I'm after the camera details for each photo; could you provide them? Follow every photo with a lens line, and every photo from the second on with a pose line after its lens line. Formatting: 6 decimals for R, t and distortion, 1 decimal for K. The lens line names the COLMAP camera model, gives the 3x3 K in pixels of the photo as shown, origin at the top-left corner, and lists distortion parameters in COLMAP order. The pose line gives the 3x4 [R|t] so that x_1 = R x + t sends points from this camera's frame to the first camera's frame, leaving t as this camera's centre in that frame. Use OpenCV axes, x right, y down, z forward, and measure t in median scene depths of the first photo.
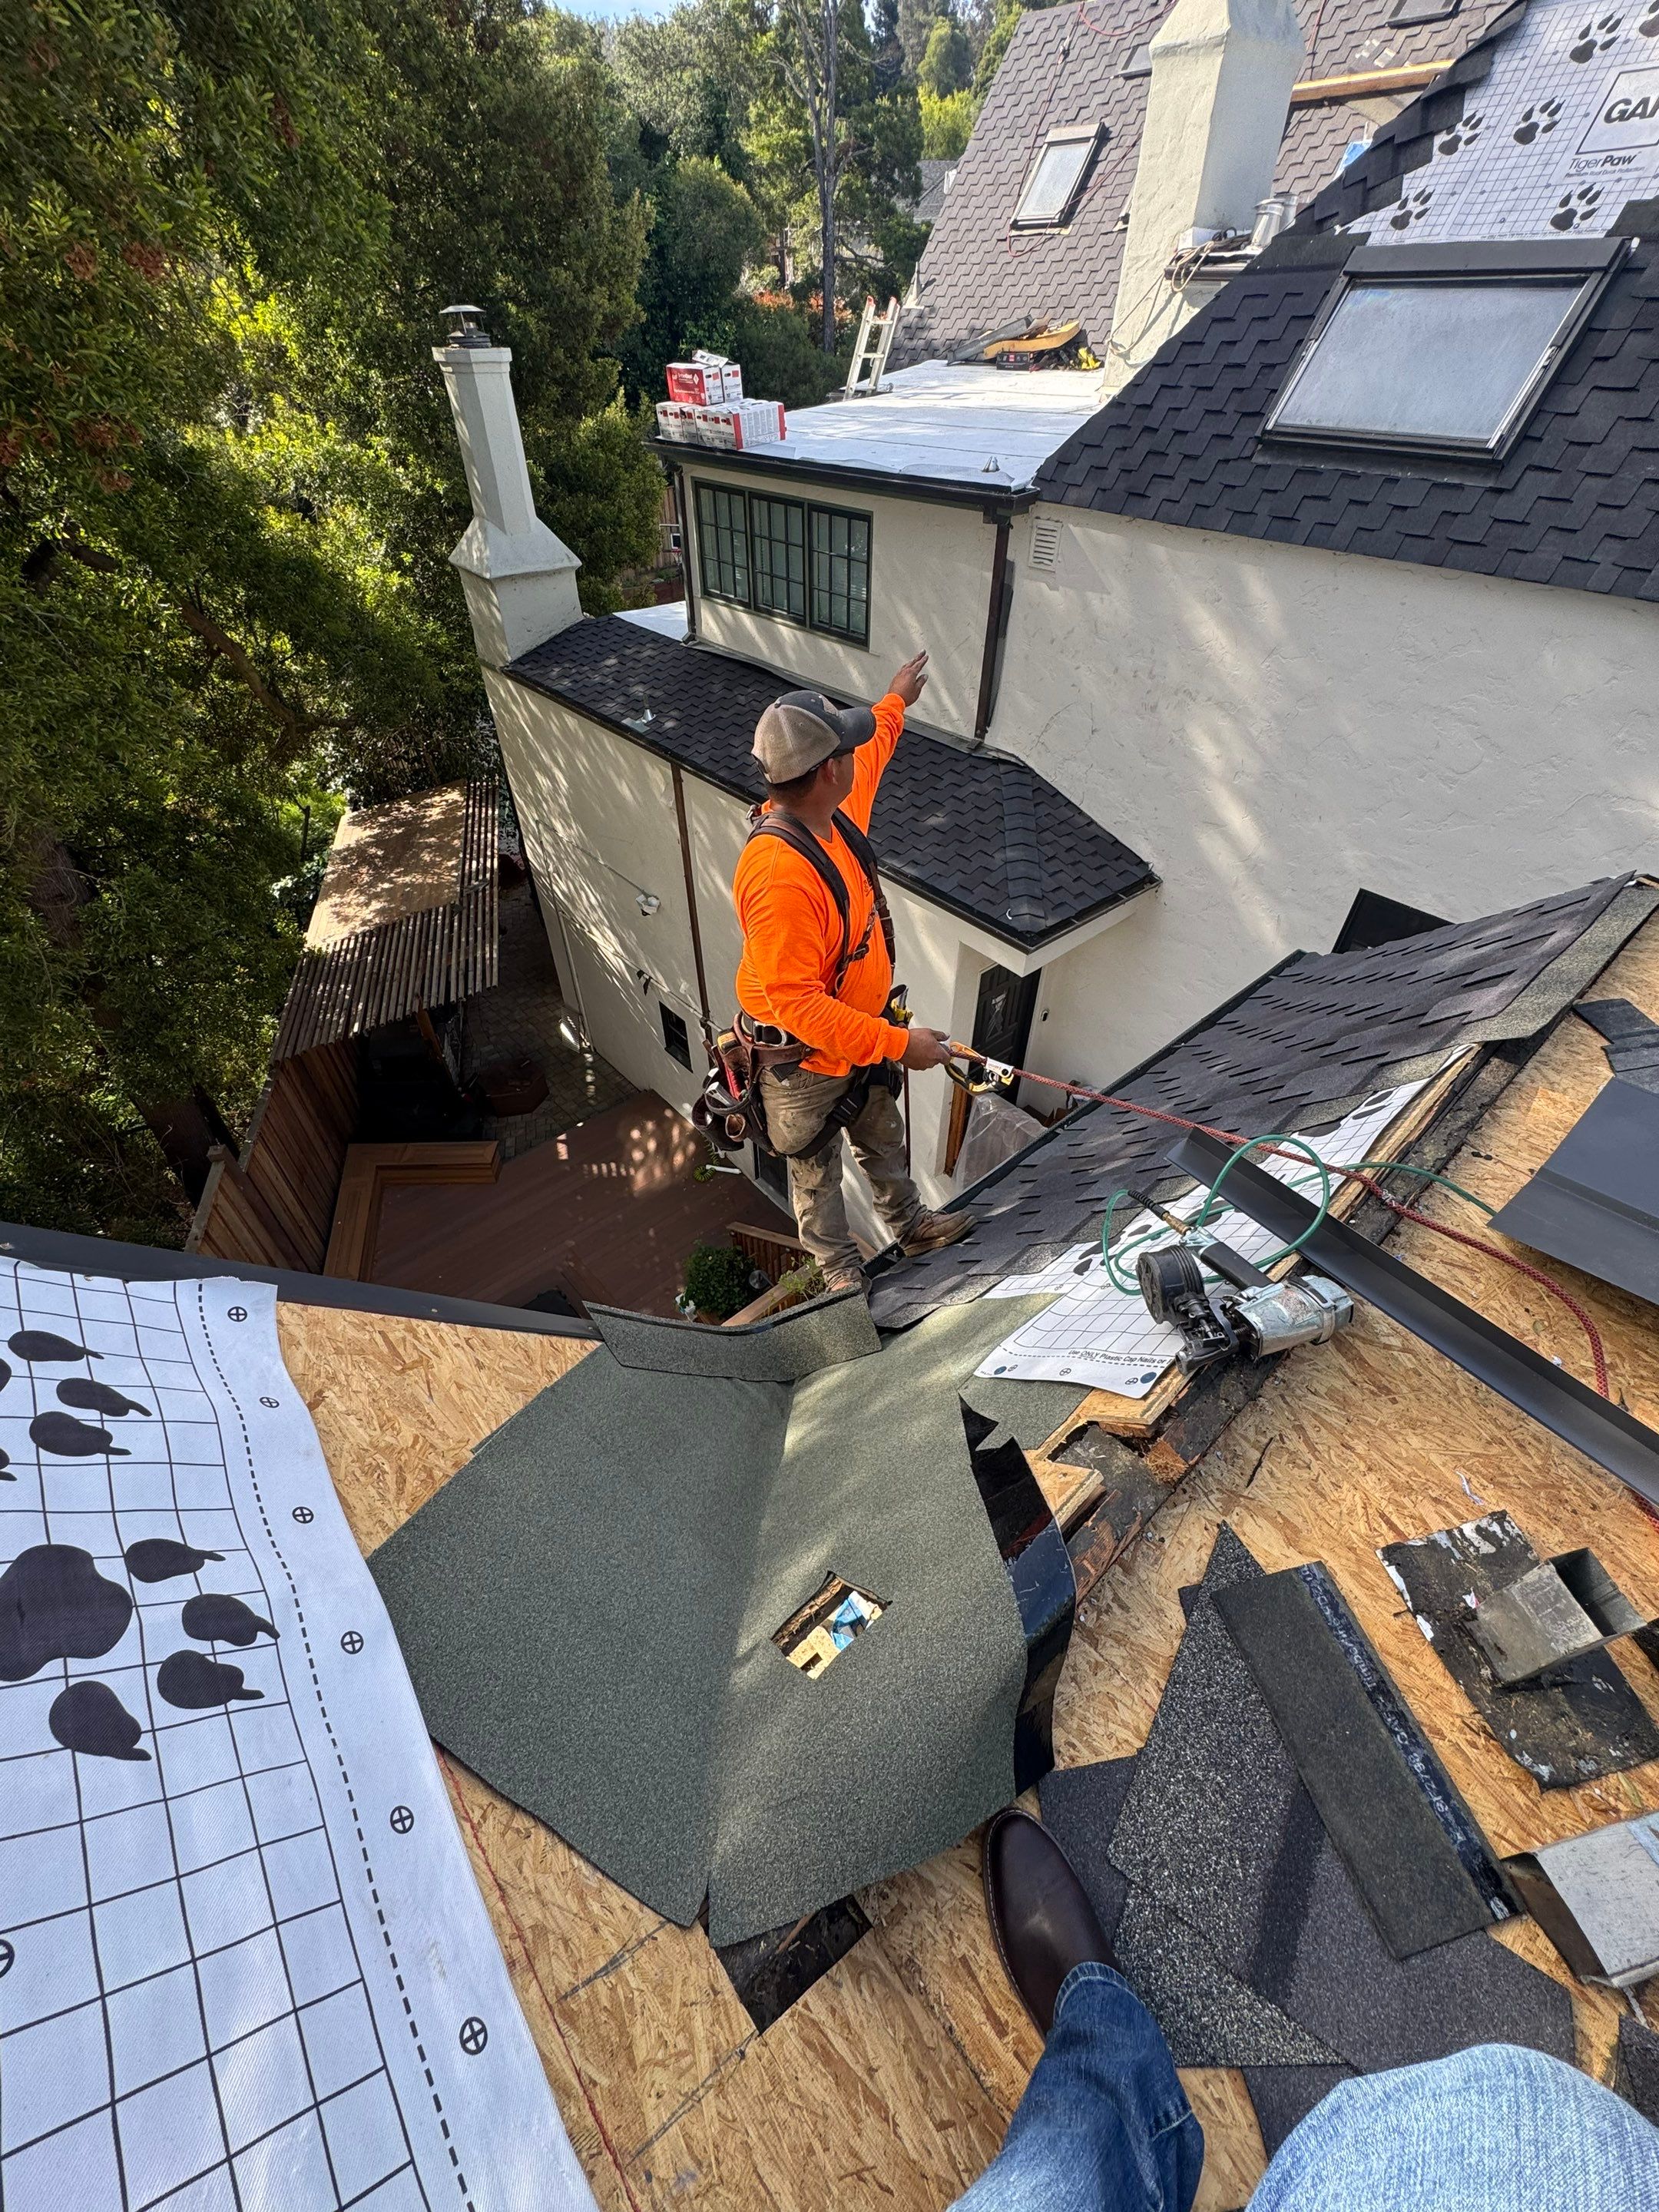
lens RADIAL K [[869.9, 0, 829.5], [0, 869.9, 1106.0], [0, 0, 1]] dist [-0.002687, -0.000152]
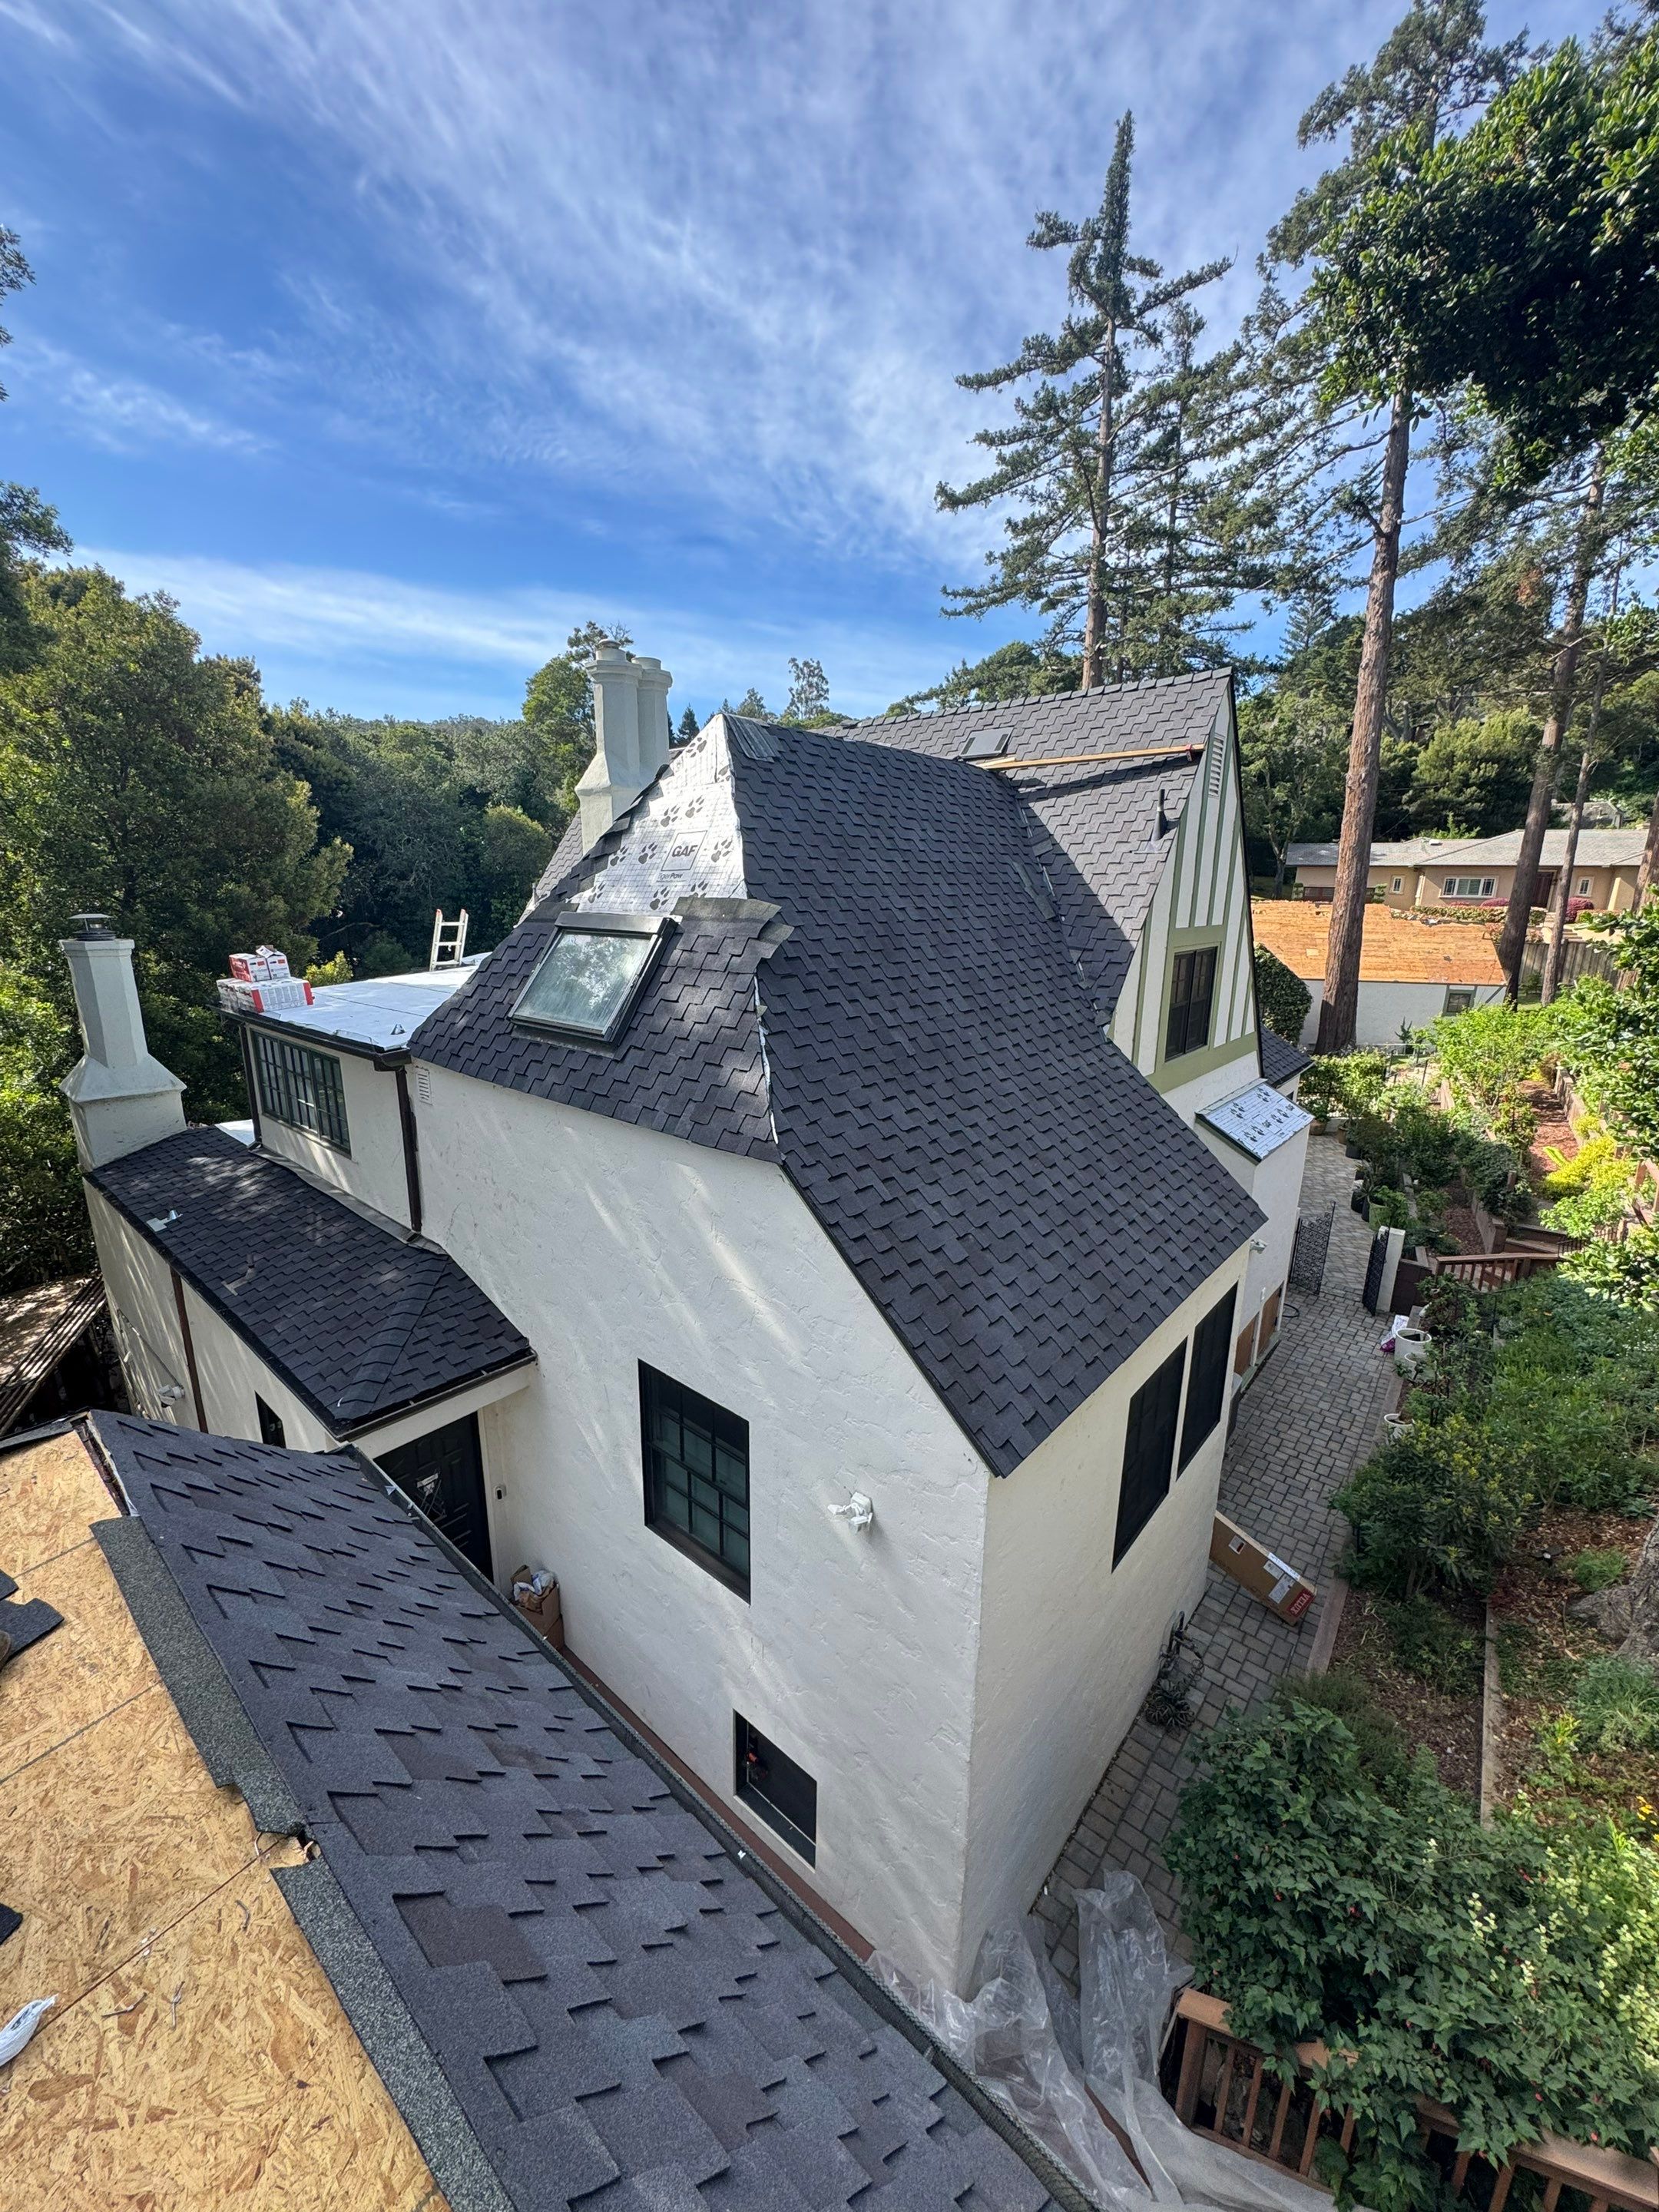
lens RADIAL K [[869.9, 0, 829.5], [0, 869.9, 1106.0], [0, 0, 1]] dist [-0.002687, -0.000152]
pose [[0.987895, -0.028712, 0.152444, 0.524643], [0.097471, 0.879389, -0.466020, 0.001736], [-0.120677, 0.475238, 0.871542, -0.098117]]
